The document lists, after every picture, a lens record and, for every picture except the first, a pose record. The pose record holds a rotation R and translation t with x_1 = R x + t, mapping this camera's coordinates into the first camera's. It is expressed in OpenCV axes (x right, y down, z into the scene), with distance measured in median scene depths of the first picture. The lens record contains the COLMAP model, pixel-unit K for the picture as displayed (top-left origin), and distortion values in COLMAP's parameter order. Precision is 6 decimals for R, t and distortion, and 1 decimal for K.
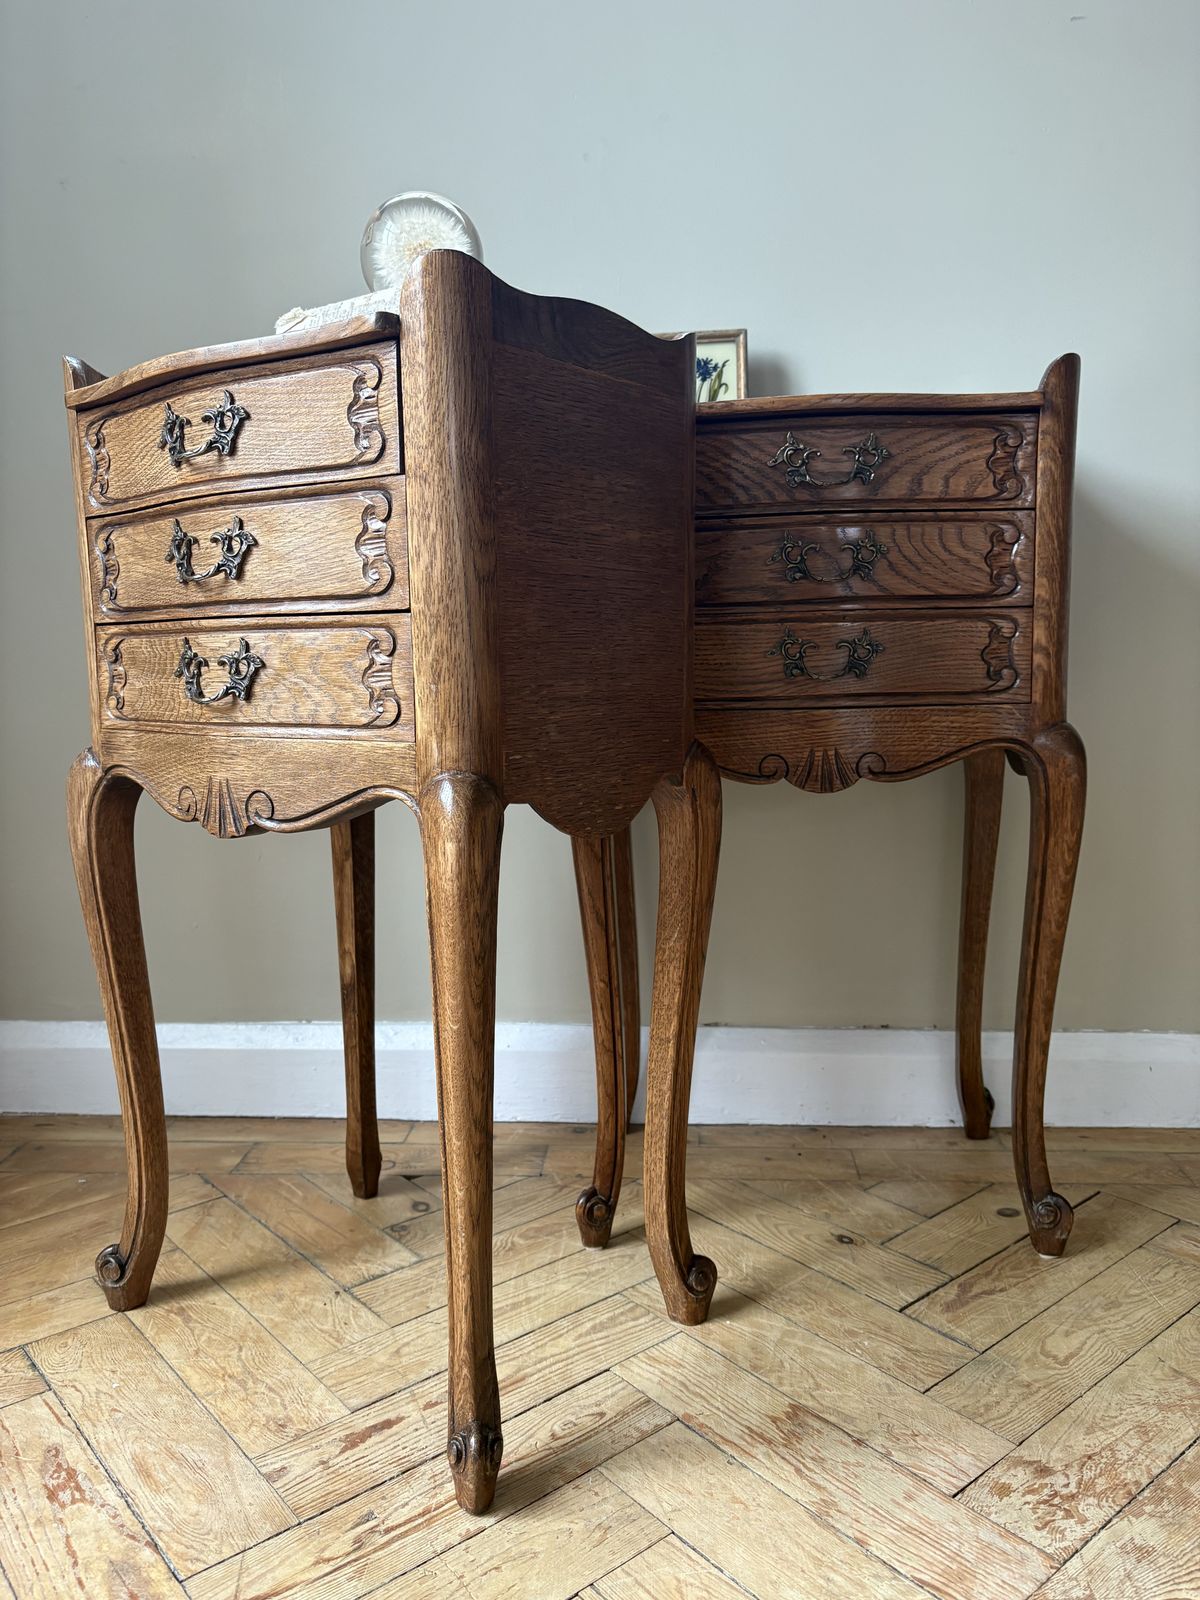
lens RADIAL K [[1222.7, 0, 599.8], [0, 1222.7, 803.2], [0, 0, 1]] dist [0.066020, -0.083944]
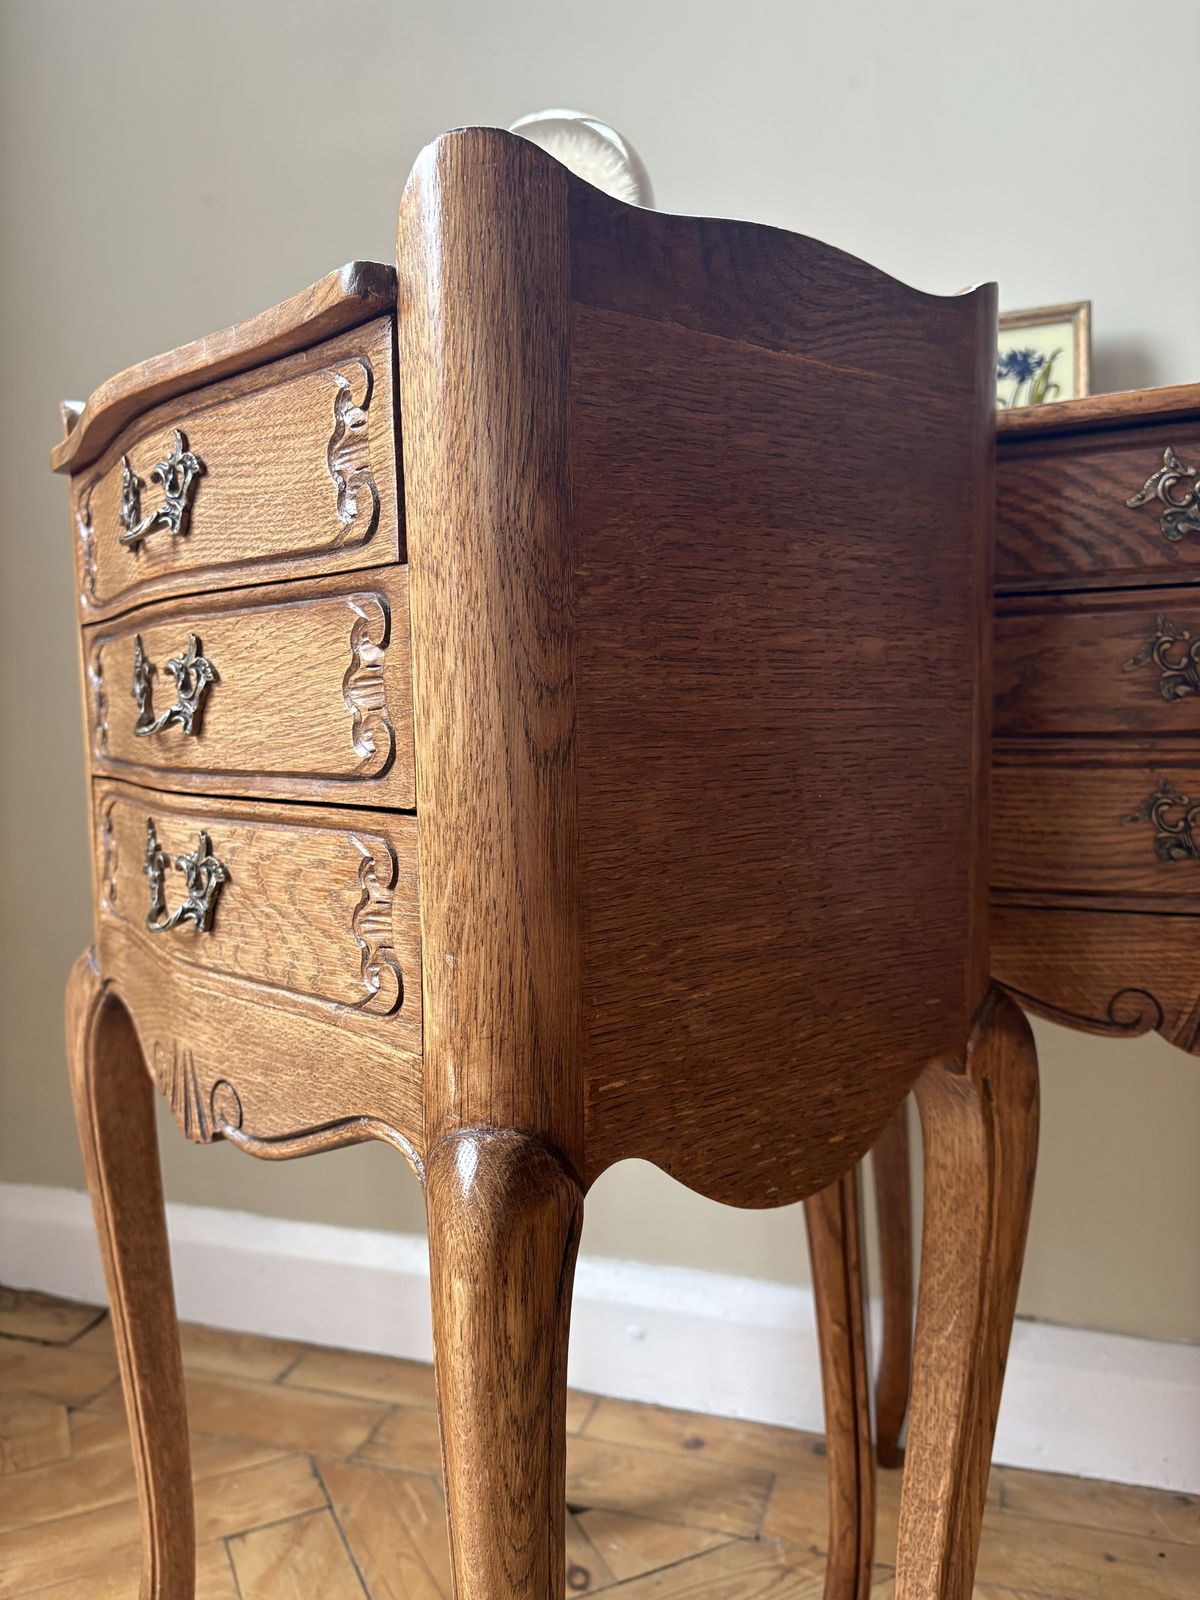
lens RADIAL K [[1231.5, 0, 600.2], [0, 1231.5, 797.8], [0, 0, 1]] dist [0.041734, -0.059565]
pose [[0.968579, 0.015959, -0.248193, 0.047131], [-0.024985, 0.999134, -0.033260, -0.124494], [0.247447, 0.038416, 0.968140, 0.420654]]
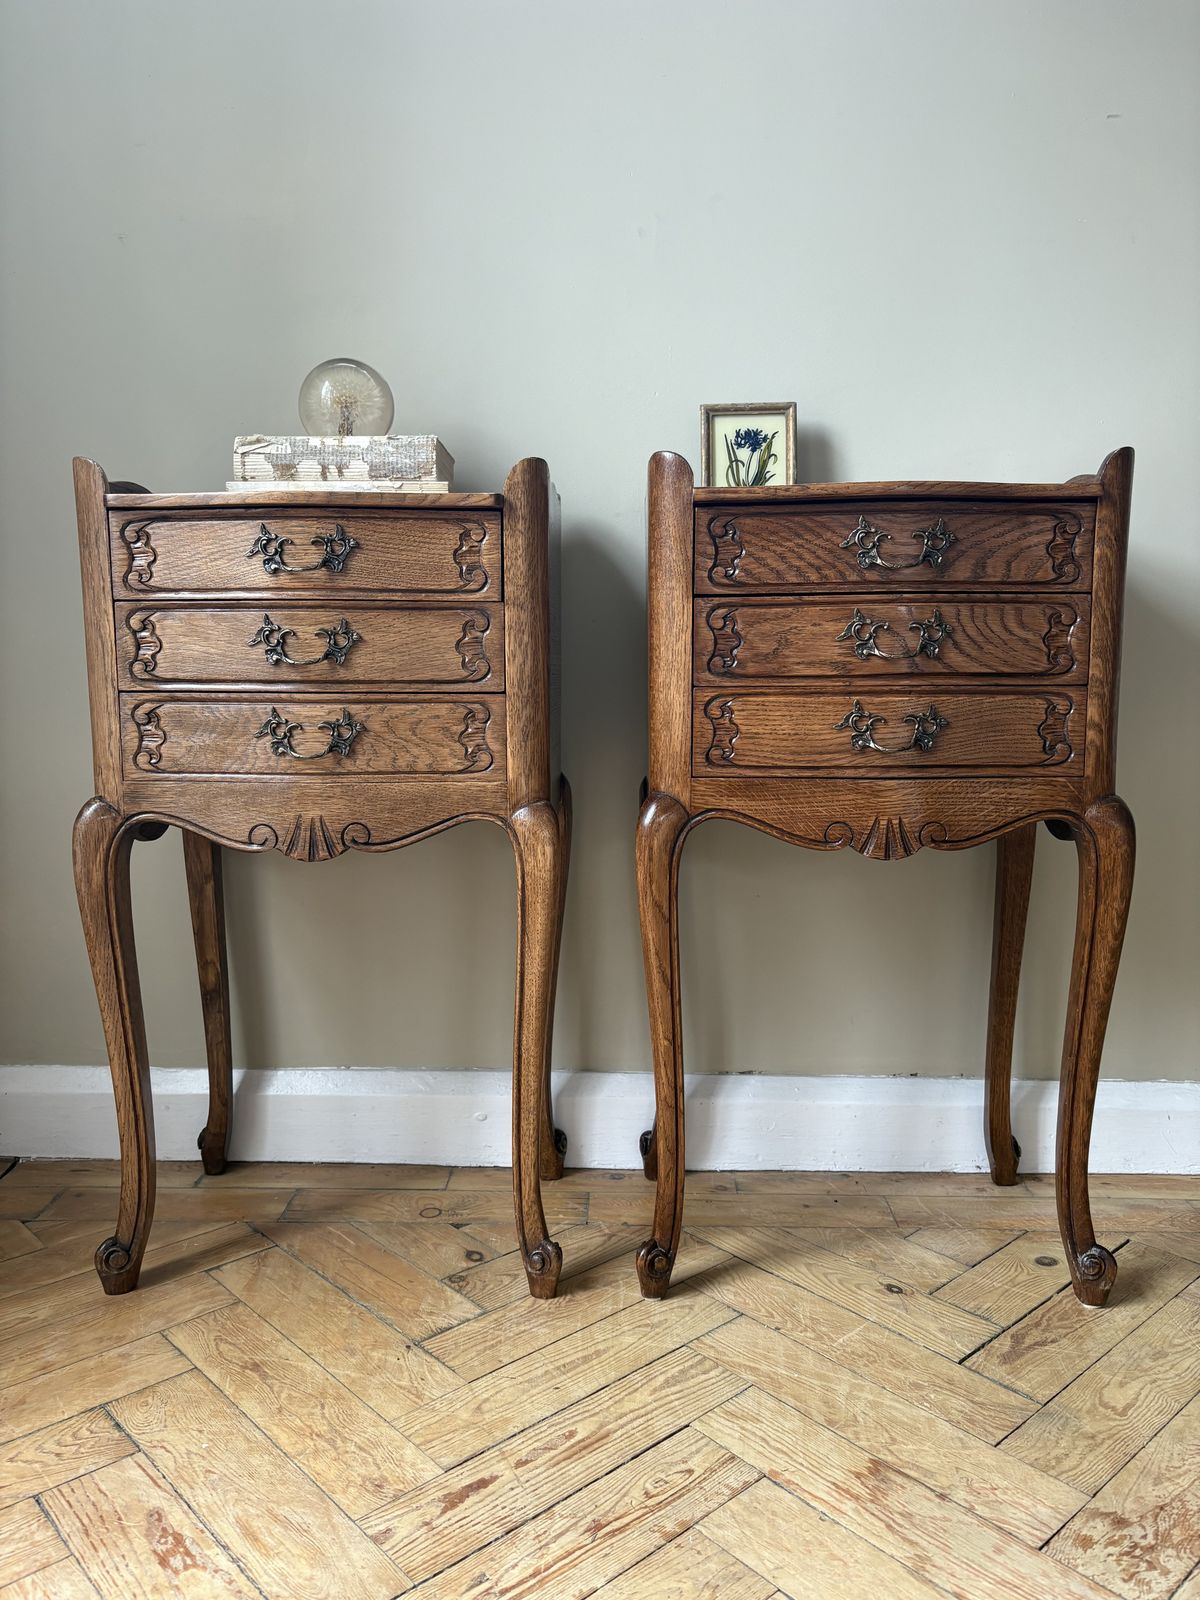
lens RADIAL K [[1220.9, 0, 600.0], [0, 1220.9, 800.0], [0, 0, 1]] dist [0.069275, -0.084421]
pose [[0.998916, 0.012861, 0.044737, -0.126554], [-0.012250, 0.999828, -0.013907, -0.048942], [-0.044908, 0.013344, 0.998902, -0.032544]]
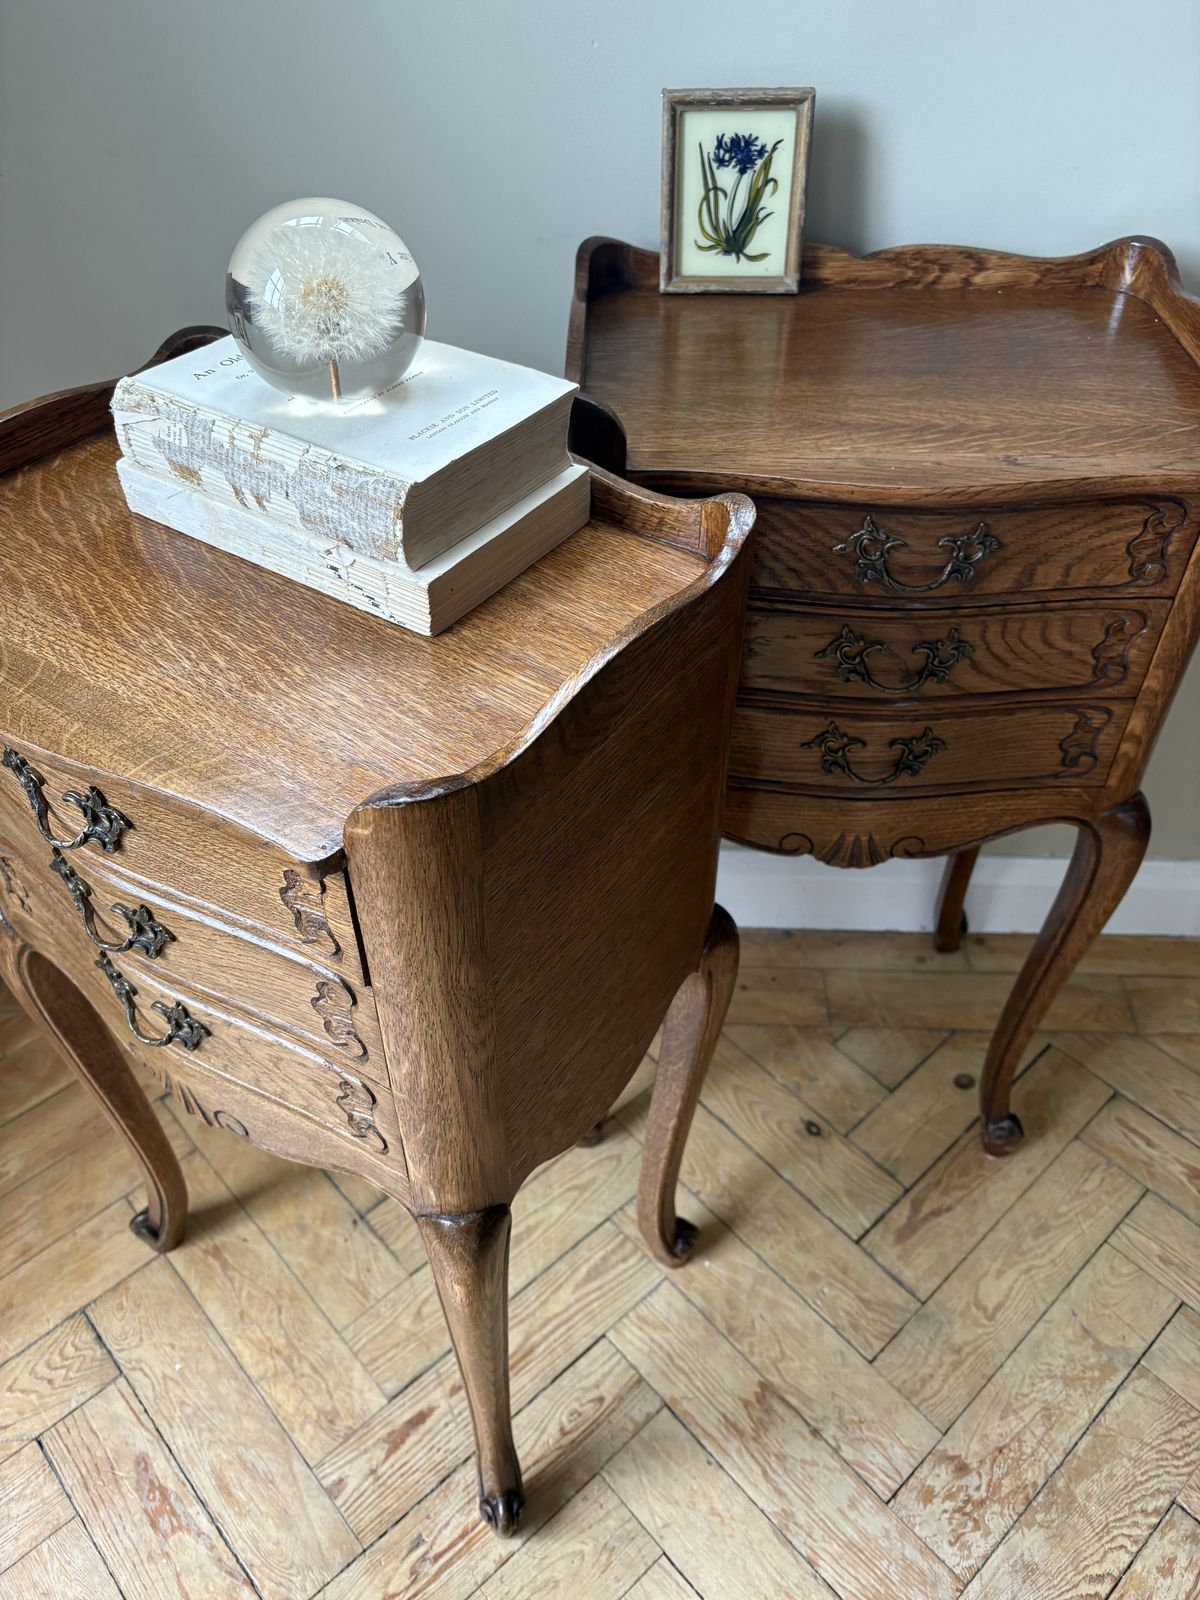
lens RADIAL K [[1231.5, 0, 600.2], [0, 1231.5, 797.8], [0, 0, 1]] dist [0.041734, -0.059565]
pose [[0.998917, -0.017342, 0.043175, -0.040874], [-0.011191, 0.811147, 0.584735, -0.669486], [-0.045162, -0.584585, 0.810075, 0.373697]]
